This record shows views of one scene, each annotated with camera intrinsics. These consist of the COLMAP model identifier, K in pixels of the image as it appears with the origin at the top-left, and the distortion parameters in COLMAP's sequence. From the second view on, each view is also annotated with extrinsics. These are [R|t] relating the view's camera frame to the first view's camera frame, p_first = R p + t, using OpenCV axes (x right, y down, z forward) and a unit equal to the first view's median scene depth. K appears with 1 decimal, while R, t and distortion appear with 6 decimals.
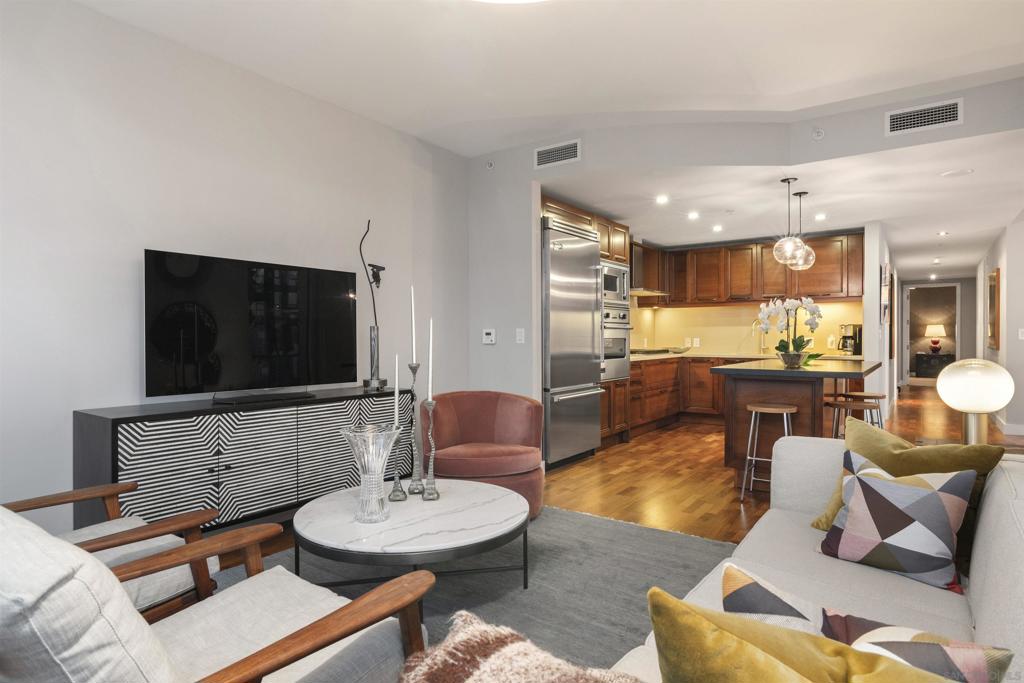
lens RADIAL K [[575.6, 0, 509.4], [0, 575.6, 341.7], [0, 0, 1]] dist [-0.011452, 0.002875]
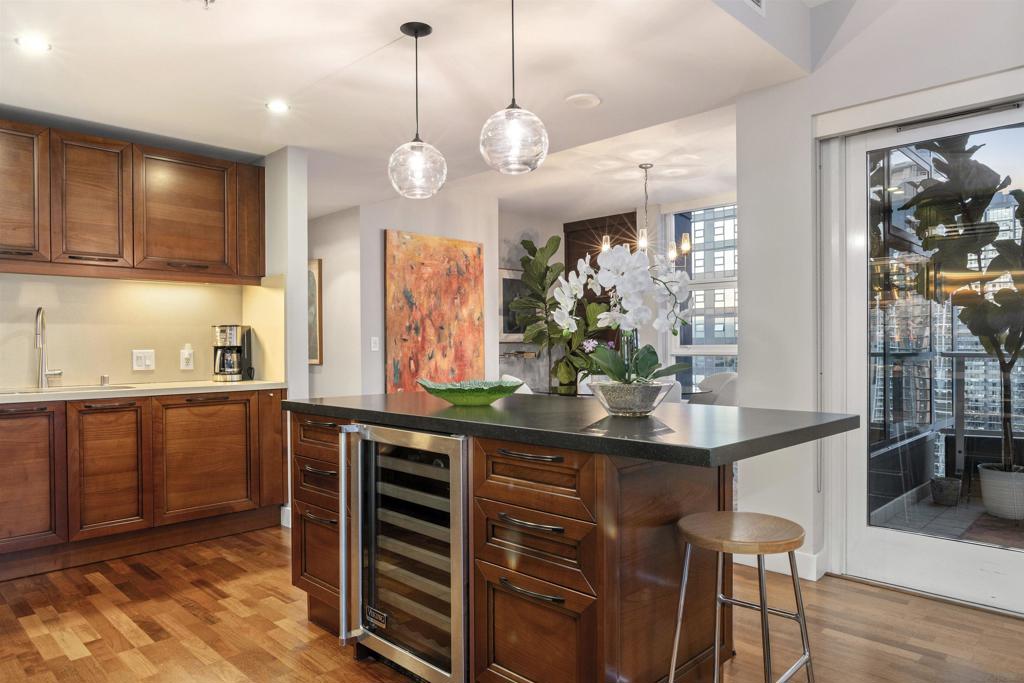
lens RADIAL K [[672.4, 0, 516.7], [0, 672.4, 346.7], [0, 0, 1]] dist [-0.016026, 0.006178]
pose [[0.146684, 0.000181, 0.989183, -0.005782], [0.014915, 0.999886, -0.002395, -0.004666], [-0.989071, 0.015105, 0.146664, 0.756630]]
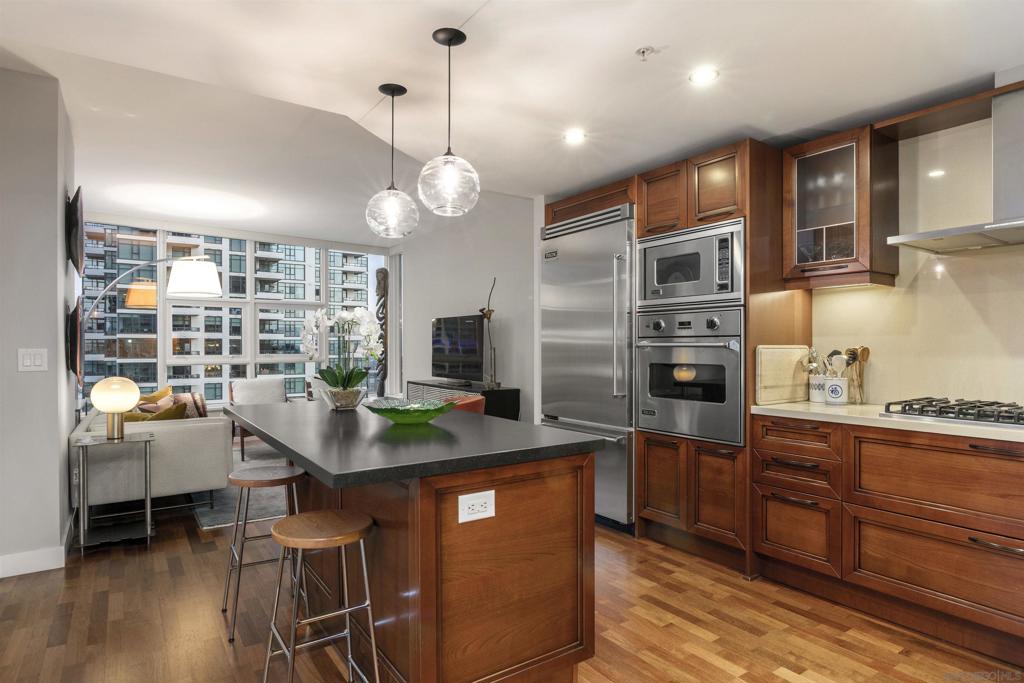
lens RADIAL K [[575.6, 0, 510.0], [0, 575.6, 343.0], [0, 0, 1]] dist [-0.011452, 0.002875]
pose [[-0.347138, 0.001929, -0.937812, 0.798600], [-0.002568, 0.999992, 0.003008, -0.028645], [0.937810, 0.003452, -0.347131, 1.064337]]
